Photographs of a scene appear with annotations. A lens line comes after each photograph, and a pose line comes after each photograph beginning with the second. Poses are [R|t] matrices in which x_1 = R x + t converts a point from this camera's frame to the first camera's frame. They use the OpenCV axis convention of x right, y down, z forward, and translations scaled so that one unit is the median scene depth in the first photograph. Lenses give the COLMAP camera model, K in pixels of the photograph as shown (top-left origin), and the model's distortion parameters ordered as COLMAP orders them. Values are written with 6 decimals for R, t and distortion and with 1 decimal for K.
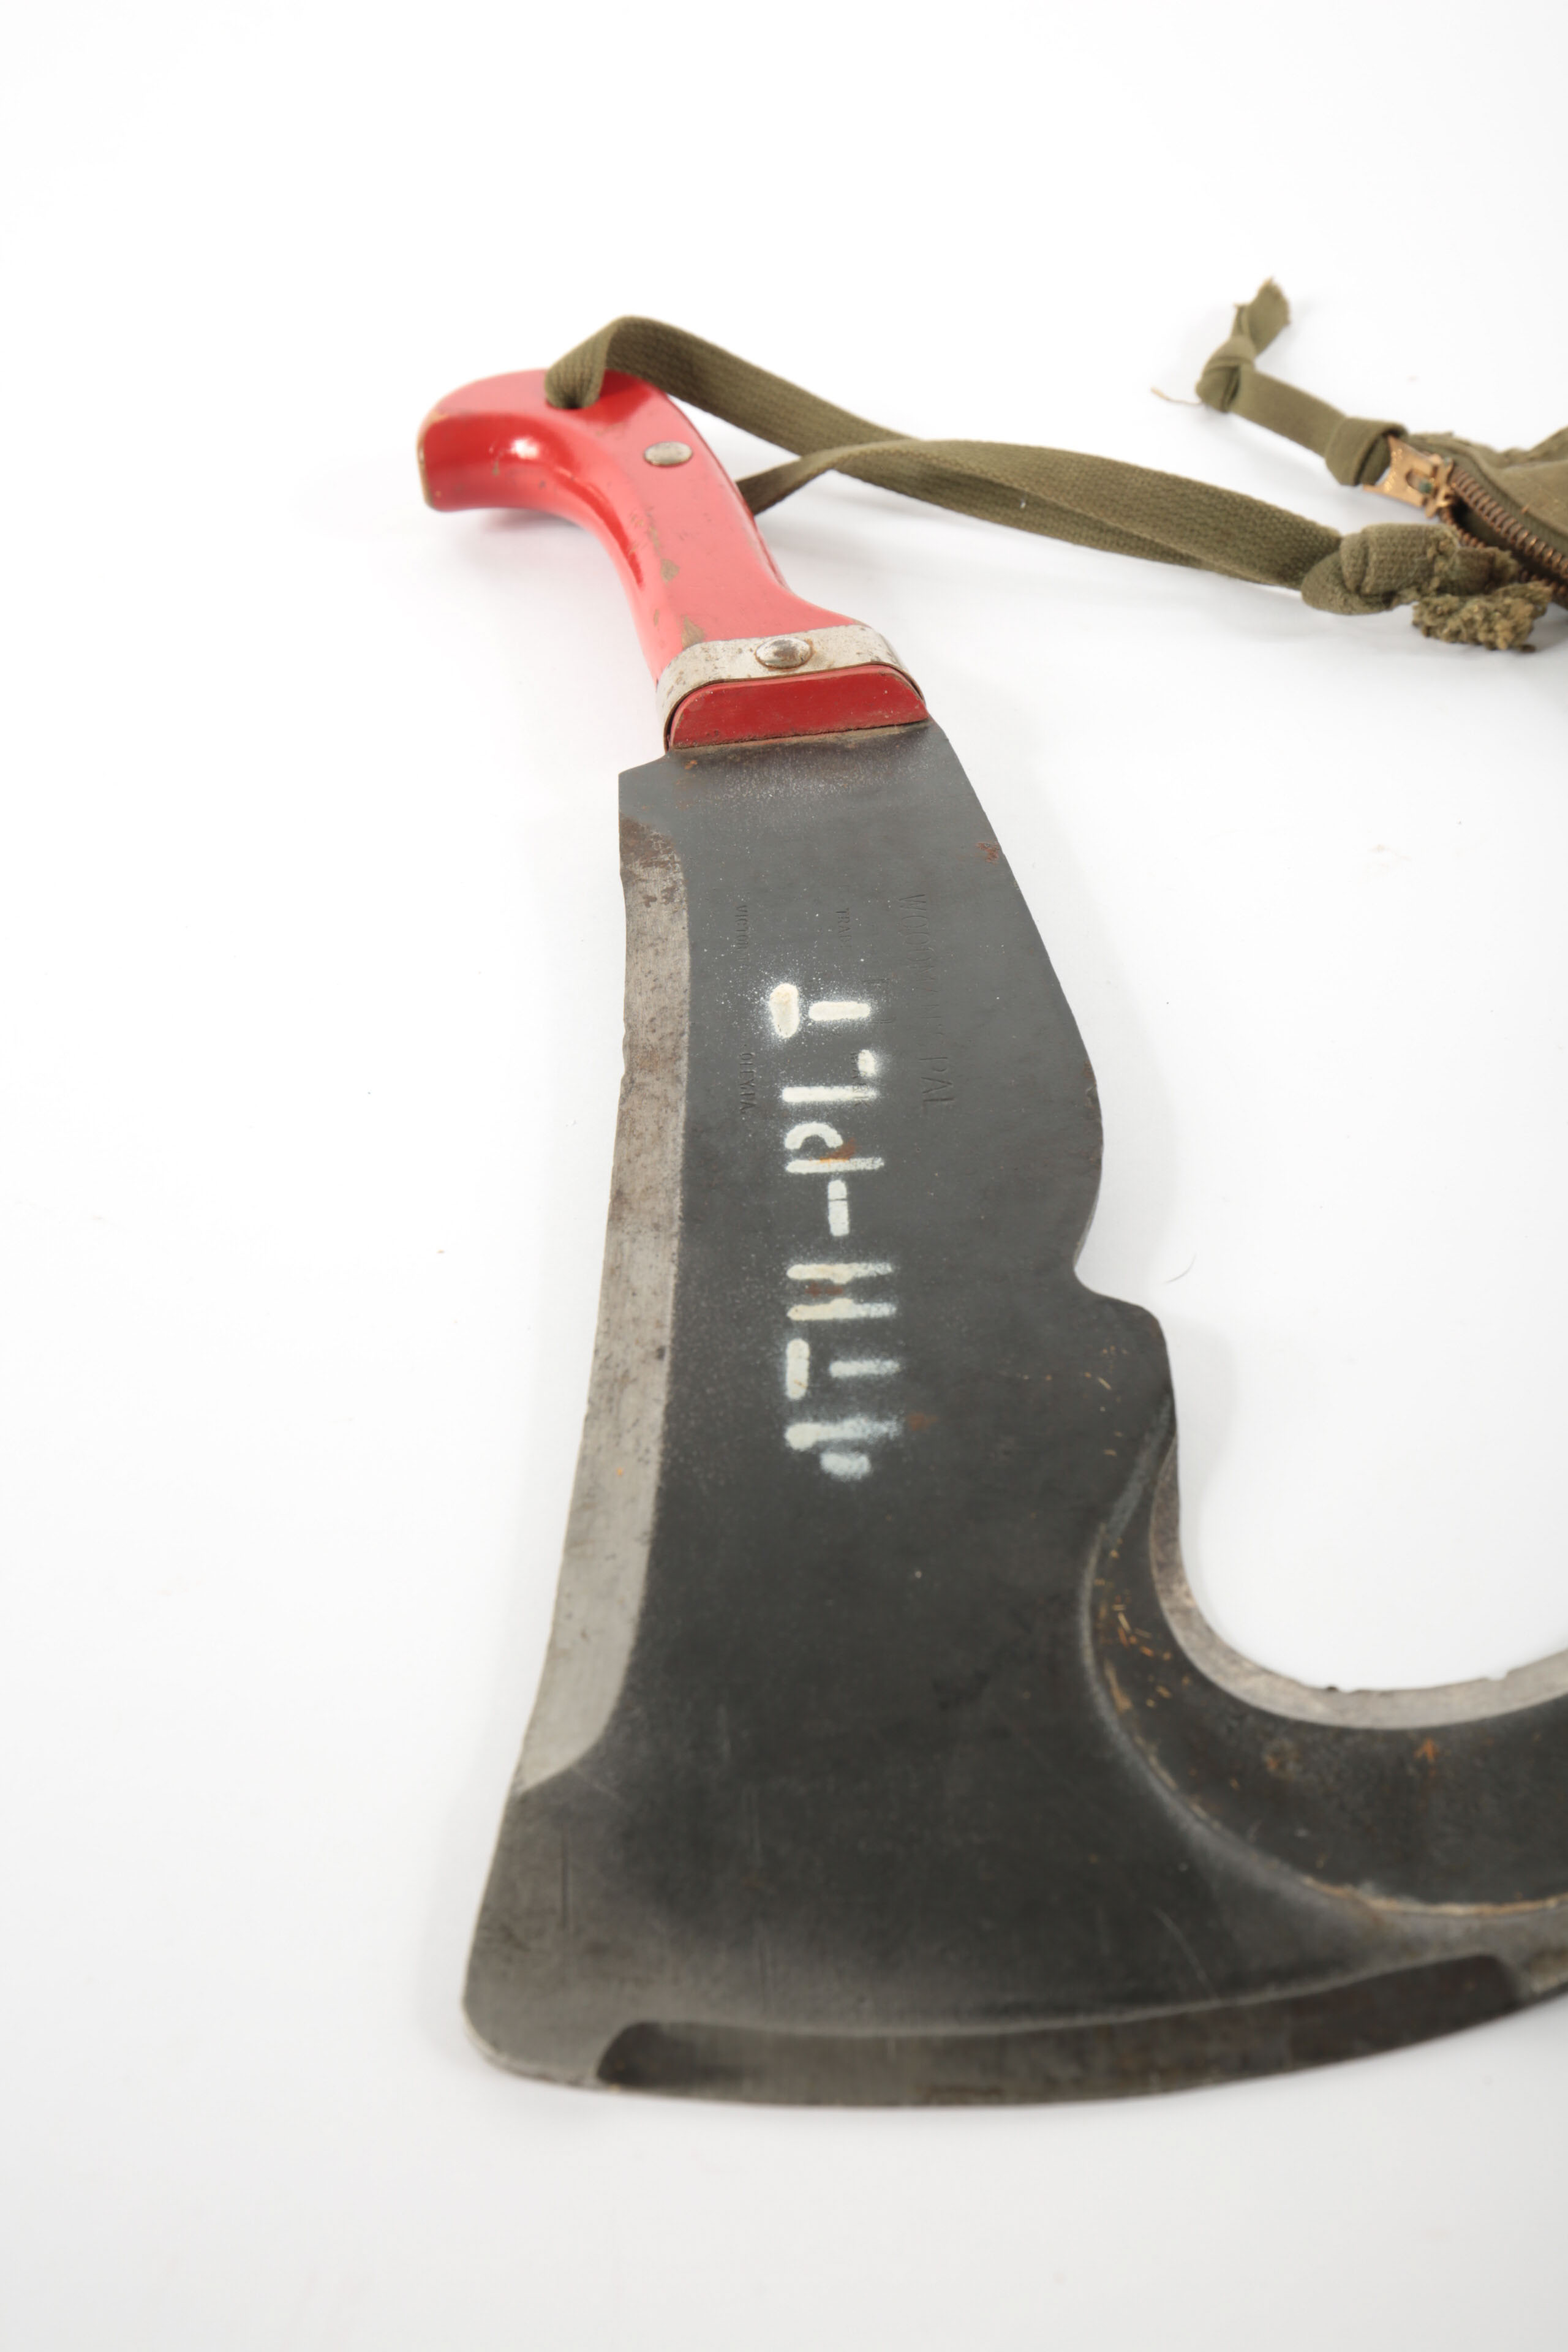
lens RADIAL K [[2191.1, 0, 784.0], [0, 2191.1, 1176.0], [0, 0, 1]] dist [0.030622, -0.003542]
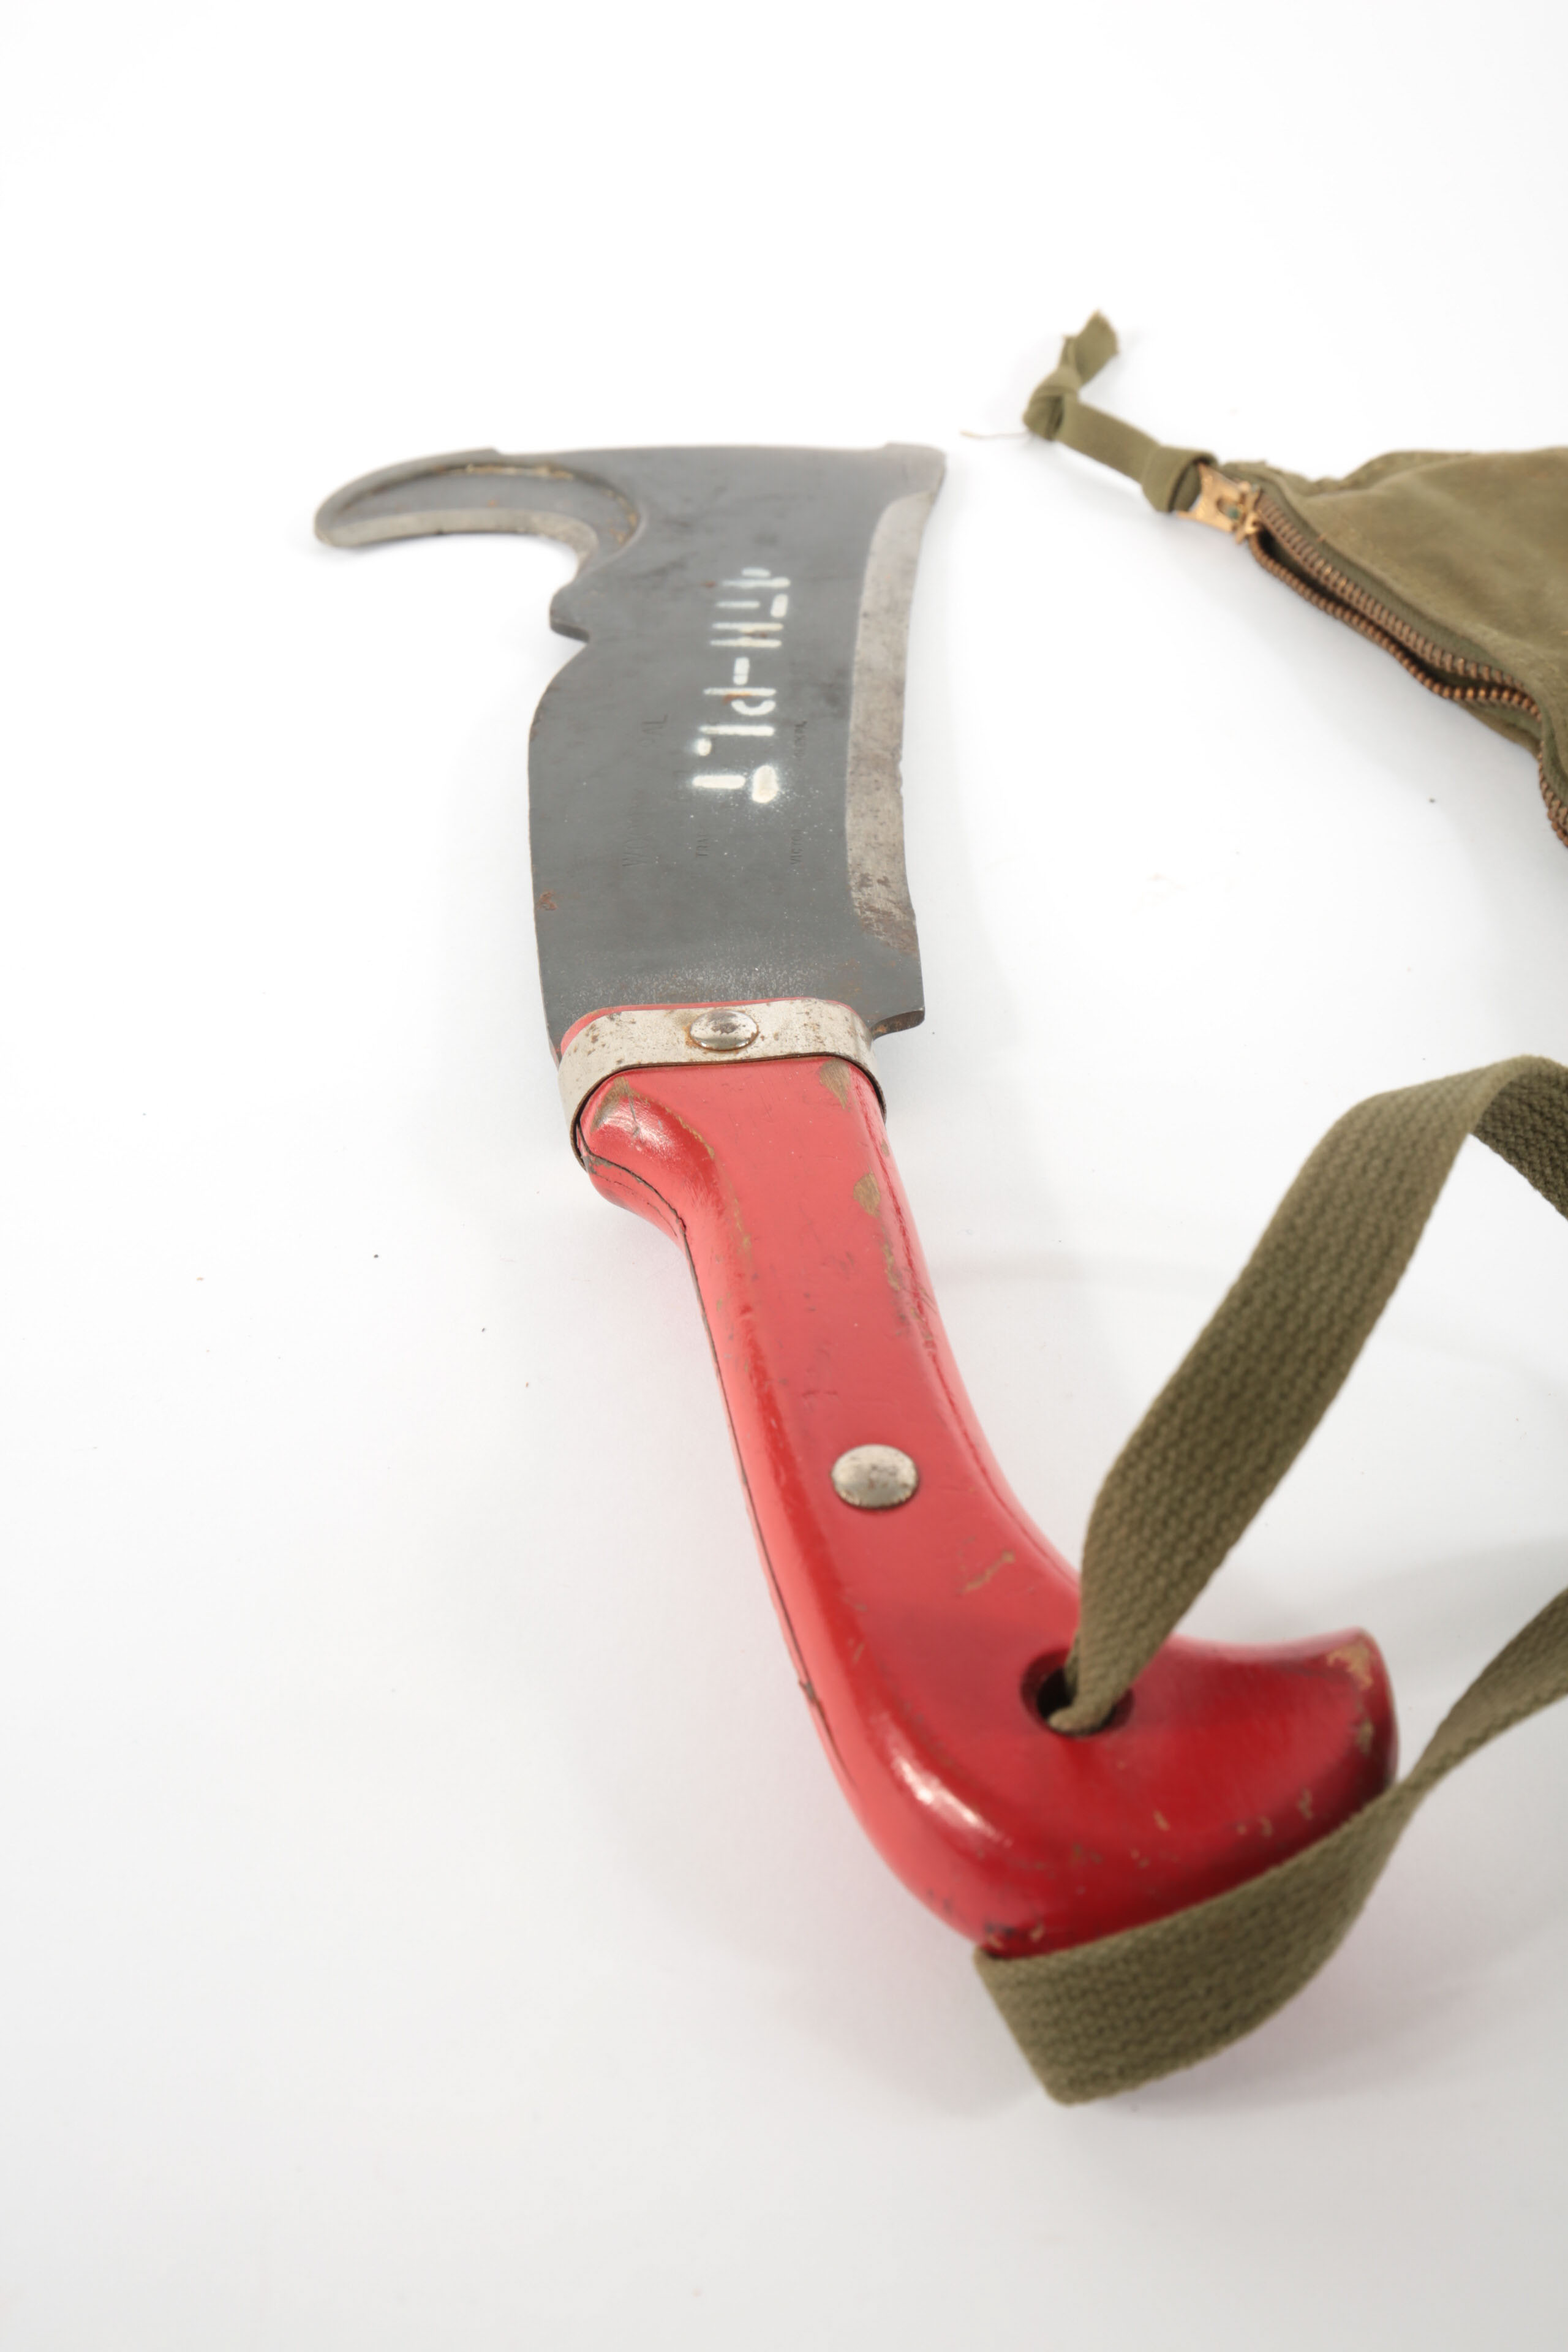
lens RADIAL K [[2191.1, 0, 784.0], [0, 2191.1, 1176.0], [0, 0, 1]] dist [0.030622, -0.003542]
pose [[-0.997055, 0.004458, 0.076557, -0.110662], [0.076505, 0.126507, 0.989011, -1.353115], [-0.005276, 0.991956, -0.126476, 1.513625]]
